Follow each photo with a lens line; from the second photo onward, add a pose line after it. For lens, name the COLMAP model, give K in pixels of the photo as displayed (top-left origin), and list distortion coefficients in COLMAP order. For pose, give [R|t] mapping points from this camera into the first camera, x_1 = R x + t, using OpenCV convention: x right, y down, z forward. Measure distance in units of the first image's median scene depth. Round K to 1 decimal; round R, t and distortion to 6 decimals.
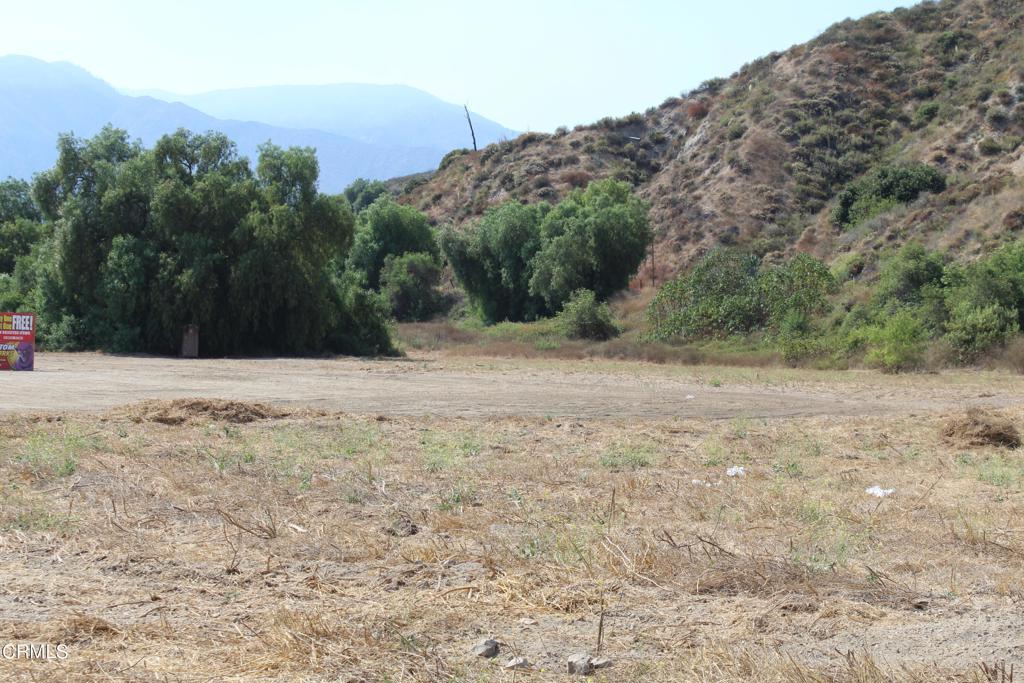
lens RADIAL K [[2163.7, 0, 620.8], [0, 2163.7, 341.4], [0, 0, 1]] dist [0.034057, 0.157932]
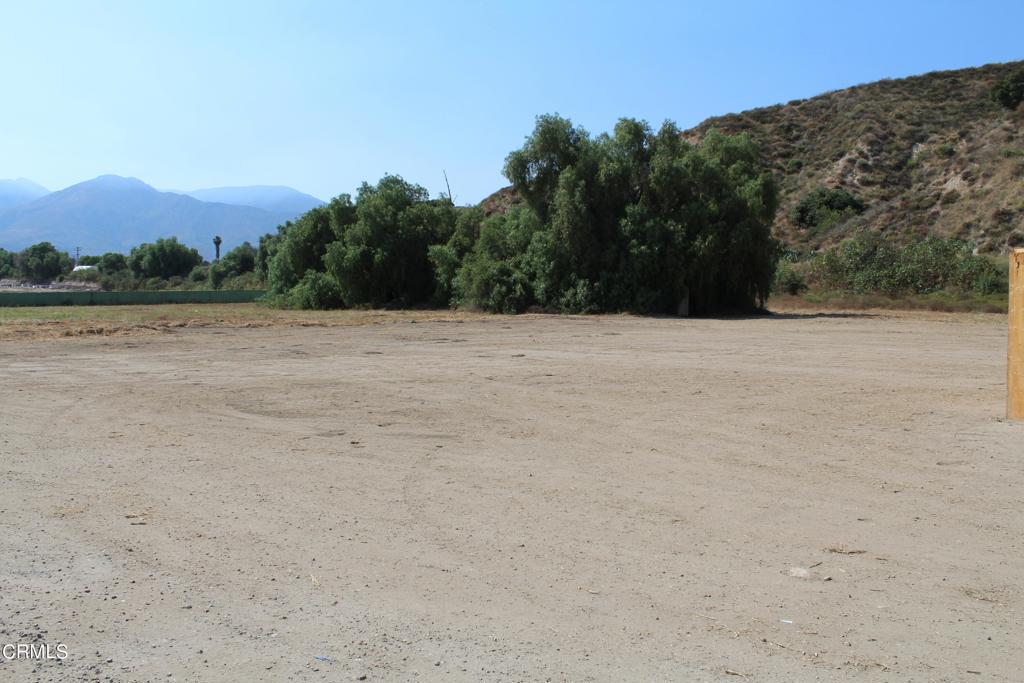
lens RADIAL K [[852.8, 0, 518.1], [0, 852.8, 341.8], [0, 0, 1]] dist [-0.169427, 0.152981]
pose [[0.979883, -0.028520, 0.197526, -0.351555], [0.016919, 0.998045, 0.060173, -0.006902], [-0.198856, -0.055620, 0.978449, 0.569473]]
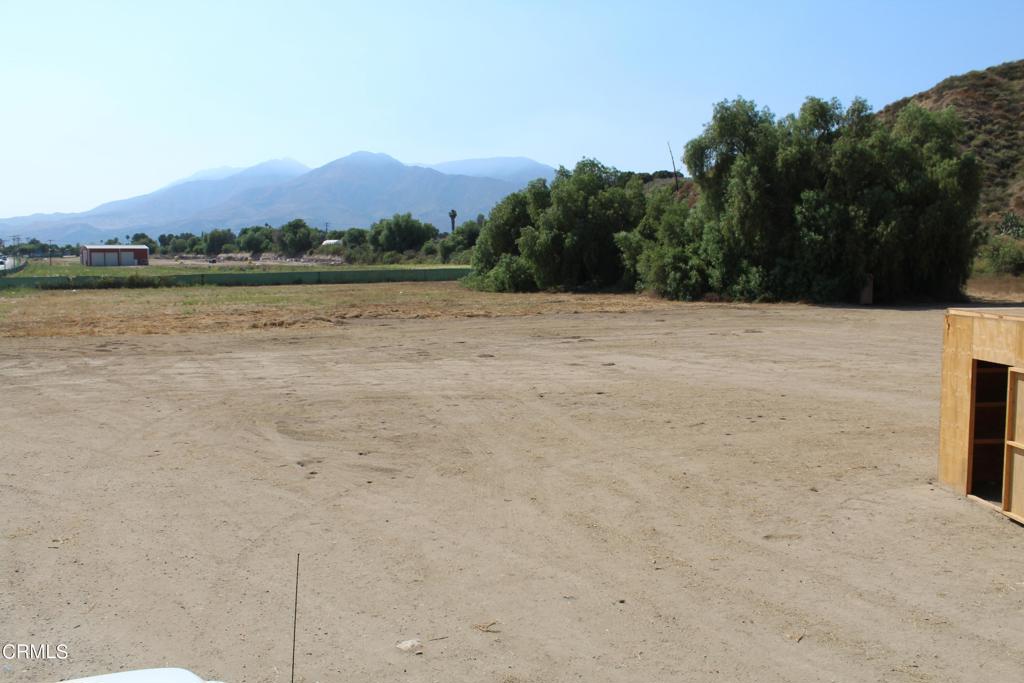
lens RADIAL K [[852.8, 0, 518.1], [0, 852.8, 341.8], [0, 0, 1]] dist [-0.169427, 0.152981]
pose [[0.996677, -0.016372, -0.079794, -0.322781], [0.023716, 0.995479, 0.091971, -0.015427], [0.077928, -0.093558, 0.992559, 0.556243]]
